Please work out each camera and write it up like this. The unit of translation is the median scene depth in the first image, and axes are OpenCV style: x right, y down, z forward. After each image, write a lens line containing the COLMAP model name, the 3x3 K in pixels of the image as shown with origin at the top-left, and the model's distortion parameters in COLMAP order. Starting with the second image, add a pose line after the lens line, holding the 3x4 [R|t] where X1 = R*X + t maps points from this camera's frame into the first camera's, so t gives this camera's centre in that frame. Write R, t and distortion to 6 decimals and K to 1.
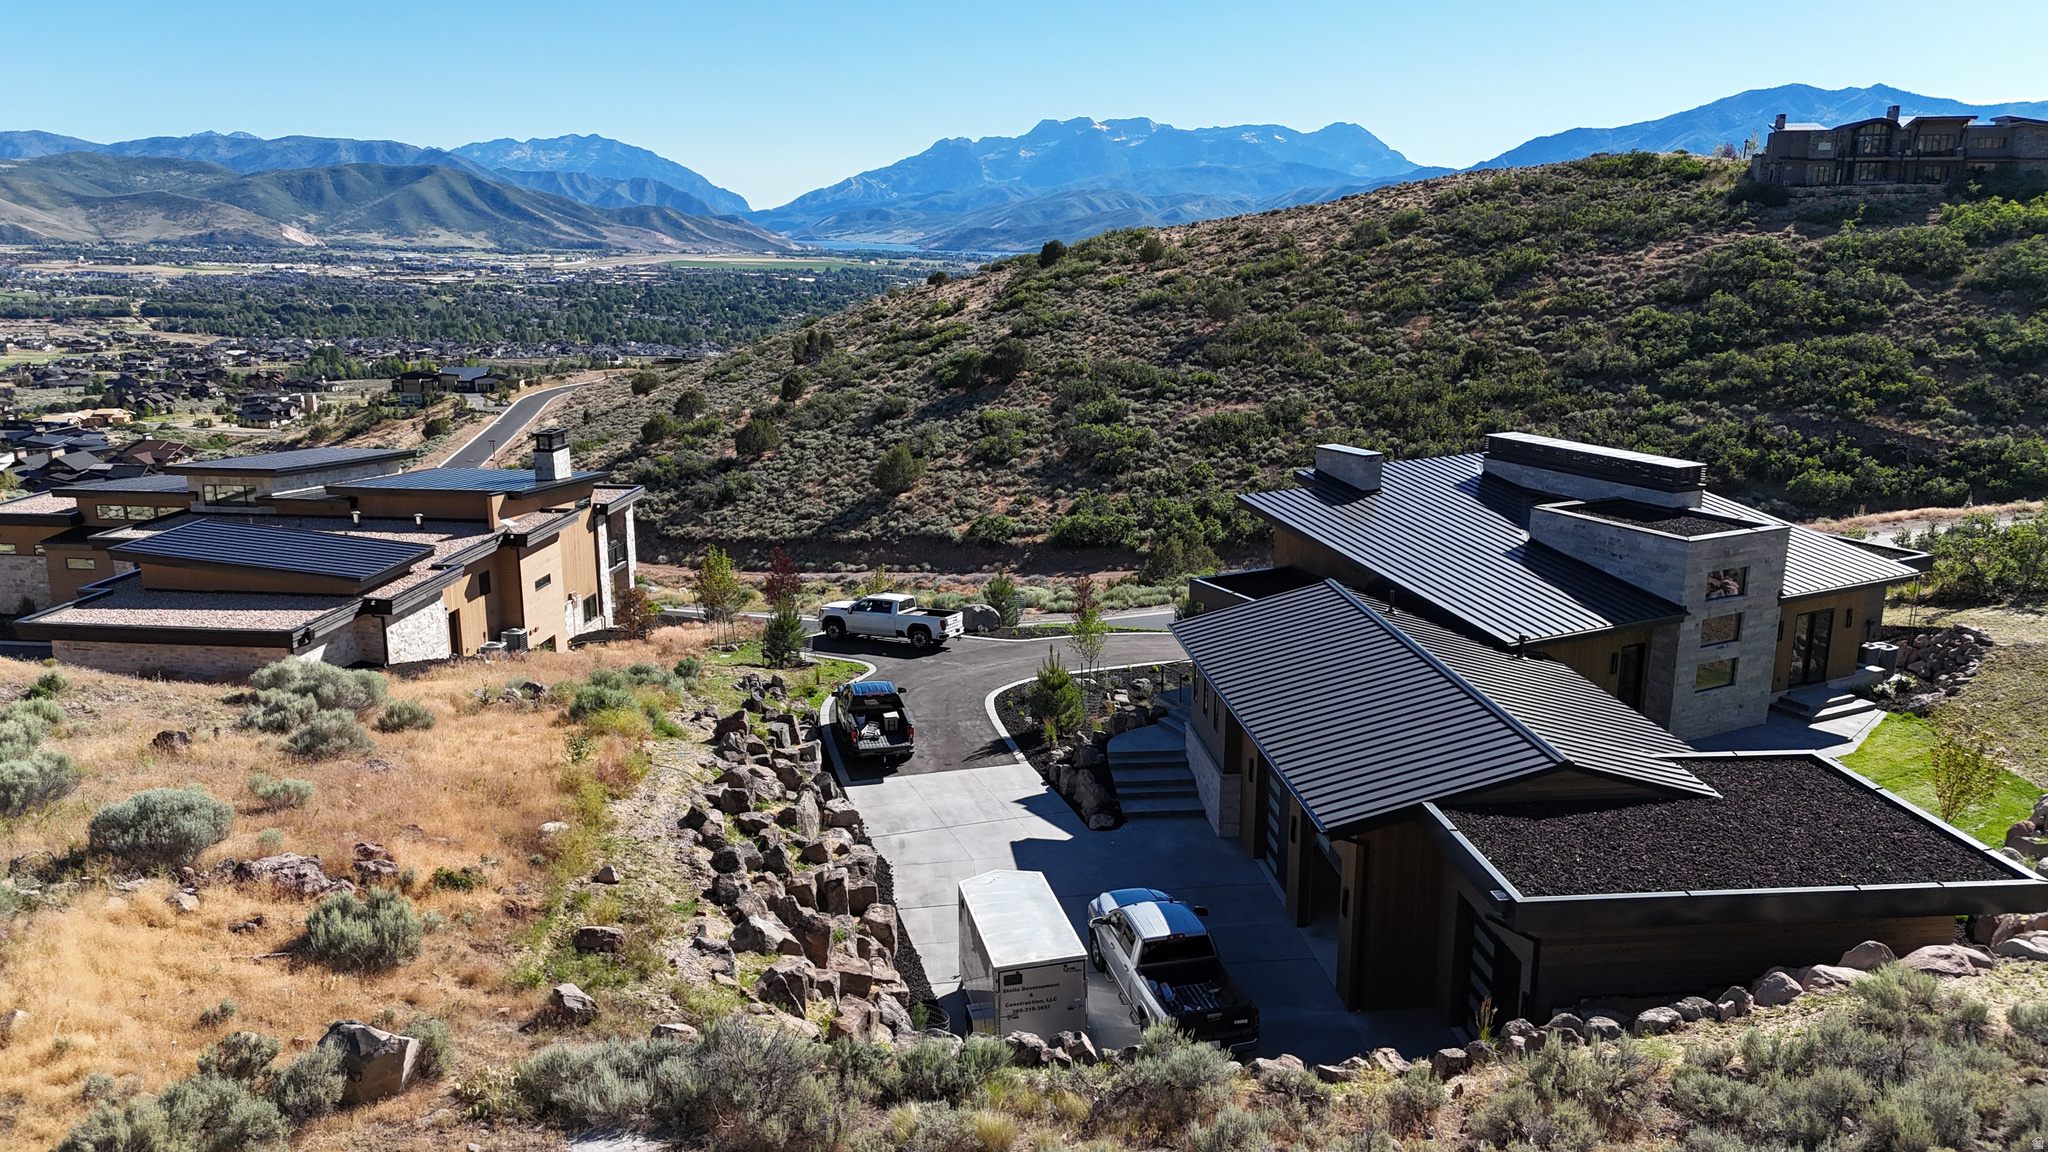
lens RADIAL K [[1505.0, 0, 1026.6], [0, 1505.0, 575.5], [0, 0, 1]] dist [0.088041, -0.084737]
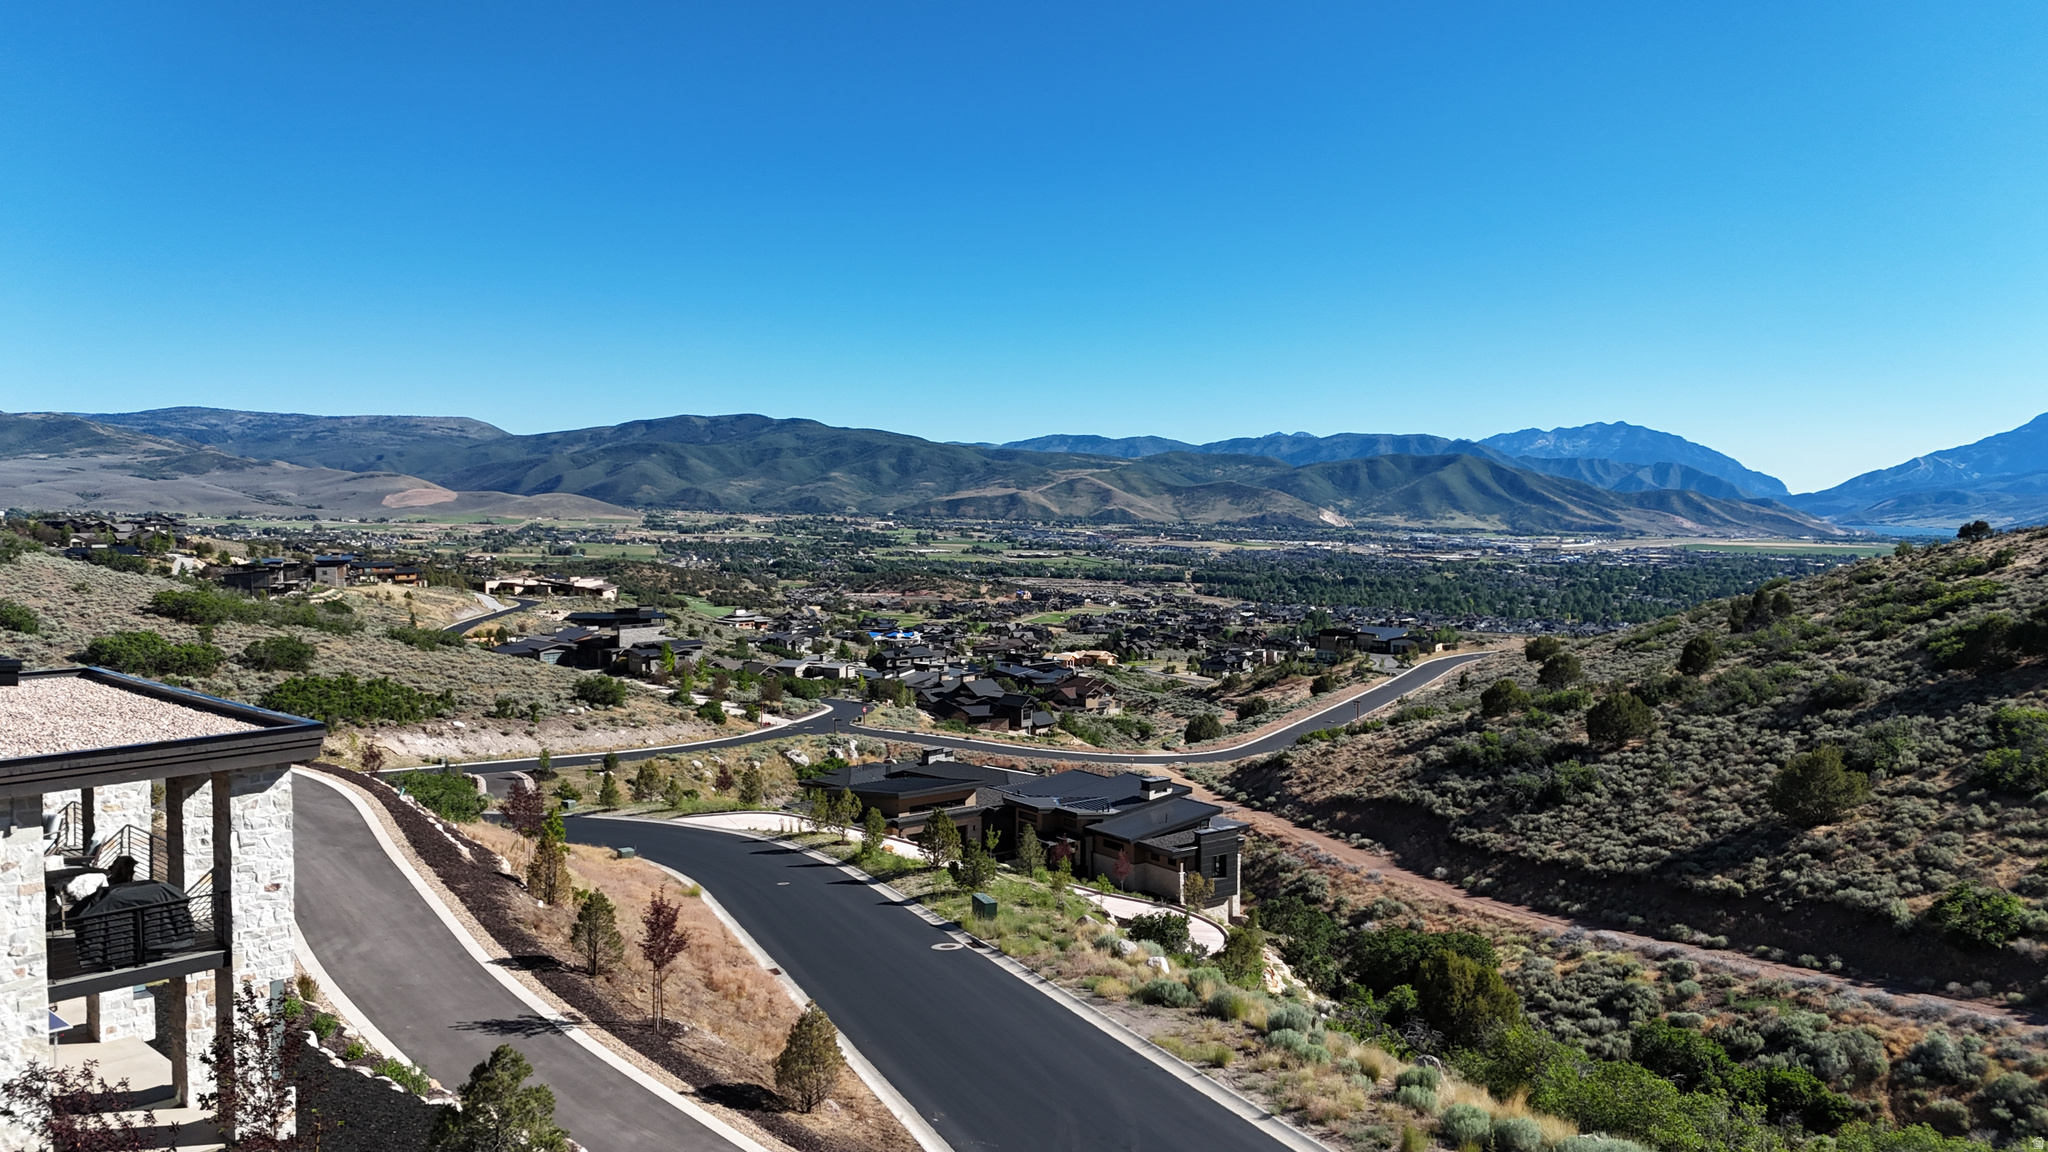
lens RADIAL K [[1494.2, 0, 1020.1], [0, 1494.2, 579.7], [0, 0, 1]] dist [0.088933, -0.093974]
pose [[0.799826, 0.035003, -0.599211, 0.019001], [-0.141623, 0.981117, -0.131726, -0.020196], [0.583285, 0.190220, 0.789680, 0.243596]]
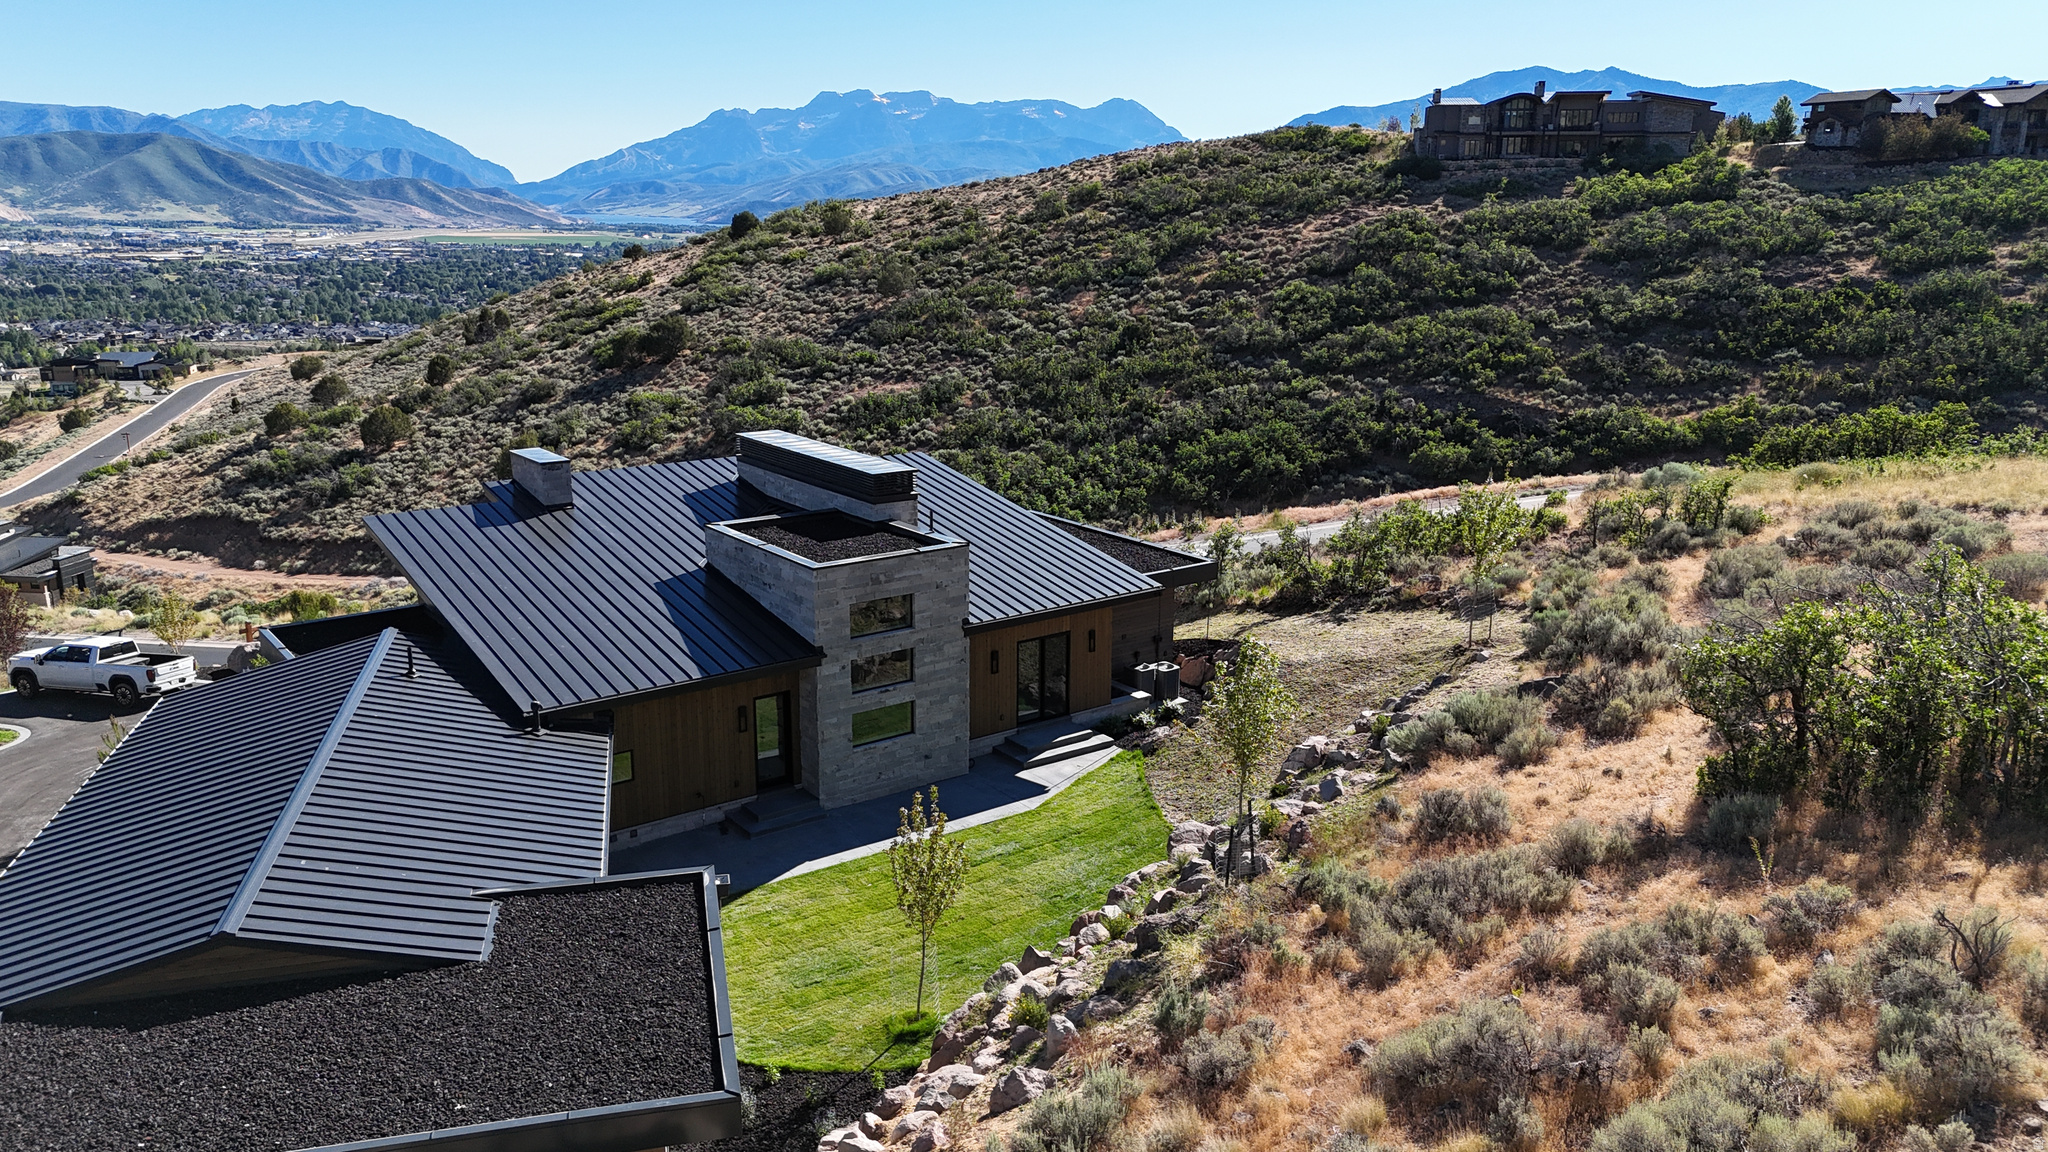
lens RADIAL K [[1505.0, 0, 1026.6], [0, 1505.0, 575.5], [0, 0, 1]] dist [0.088041, -0.084737]
pose [[0.990569, -0.033728, 0.132801, 0.074740], [0.031624, 0.999339, 0.017915, -0.005004], [-0.133318, -0.013546, 0.990981, 0.030929]]
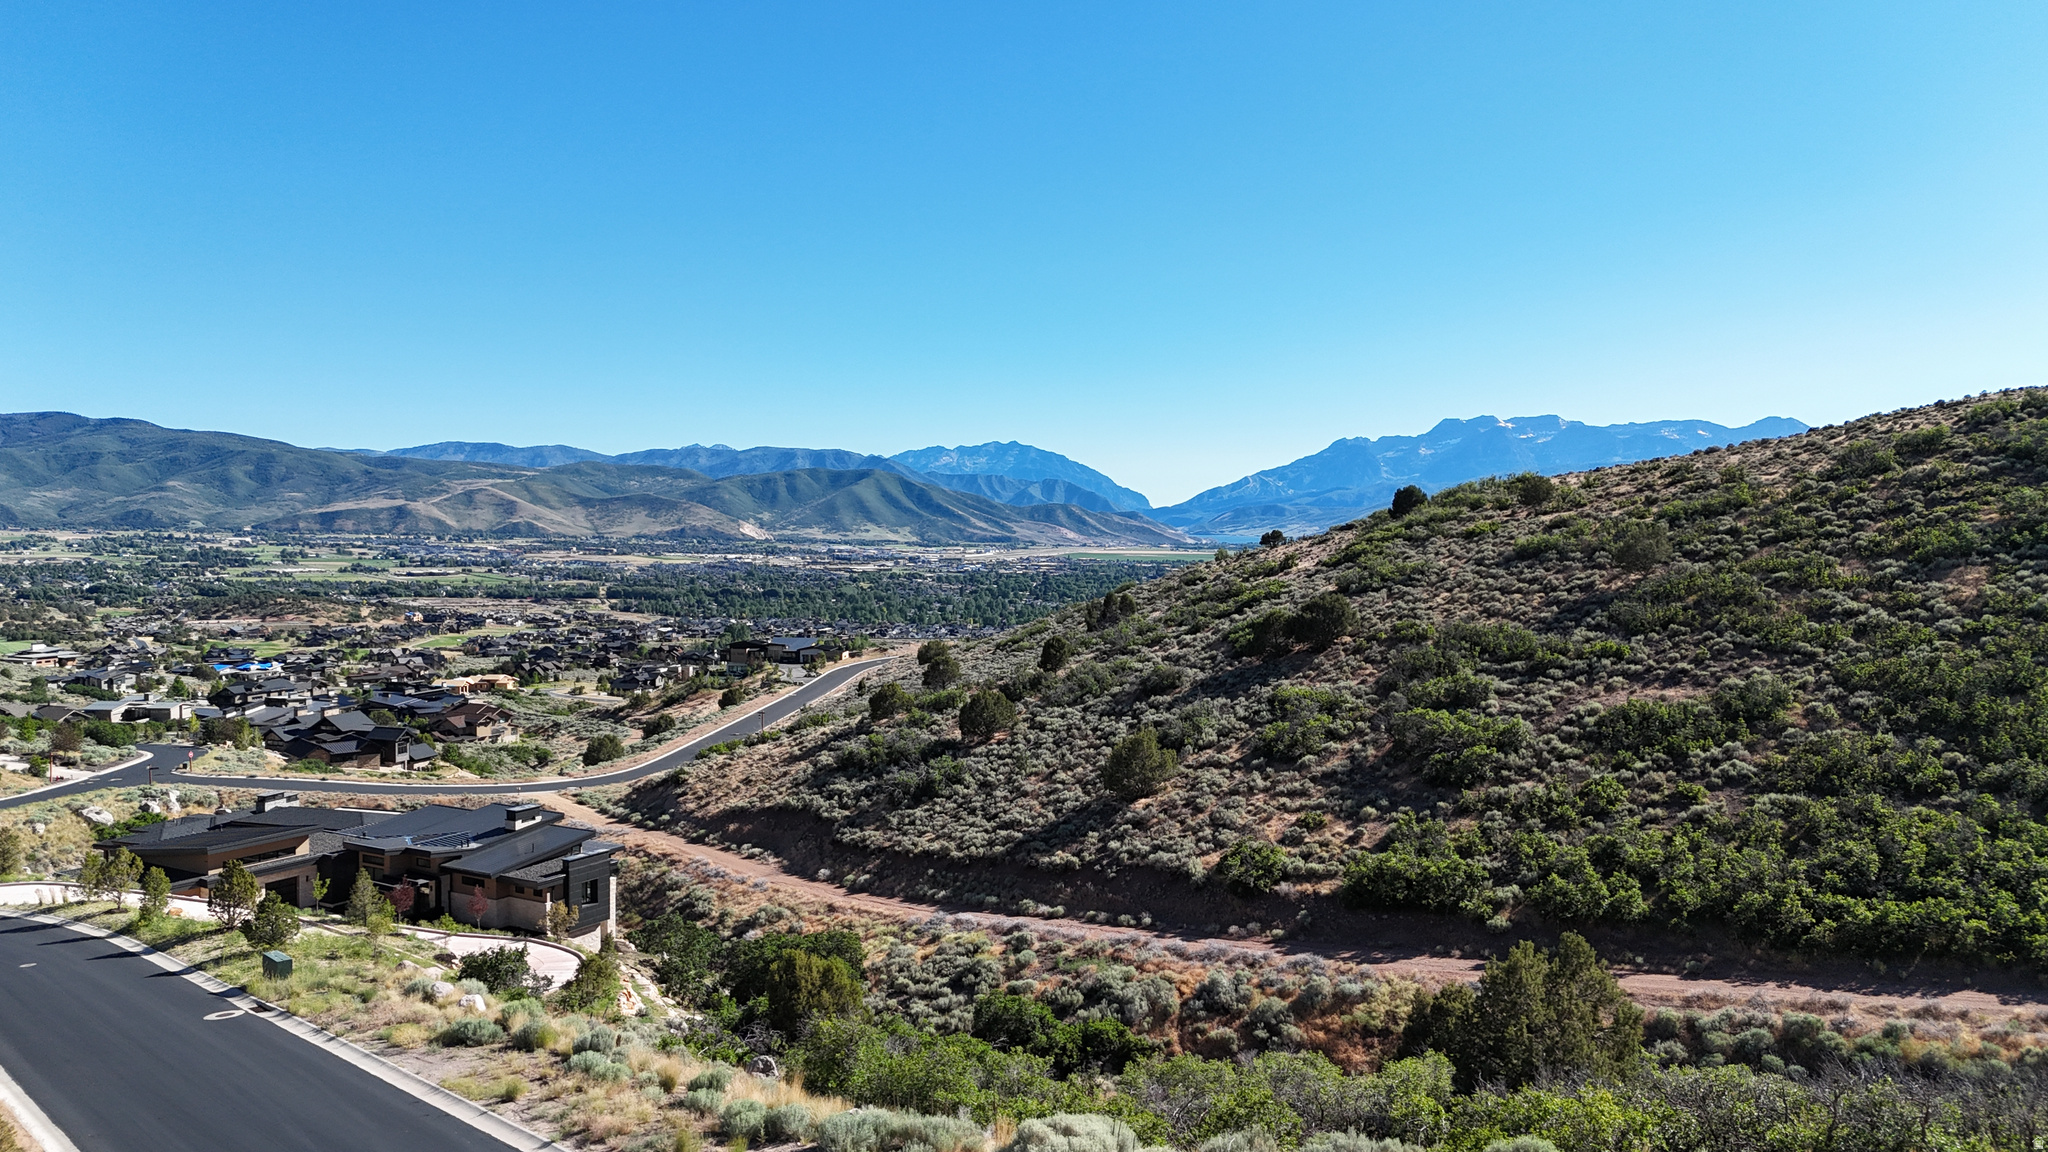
lens RADIAL K [[1498.0, 0, 1028.9], [0, 1498.0, 574.5], [0, 0, 1]] dist [0.102036, -0.120942]
pose [[0.967082, 0.011289, -0.254213, 0.033464], [-0.059540, 0.981322, -0.182928, -0.021163], [0.247400, 0.192043, 0.949691, 0.248498]]
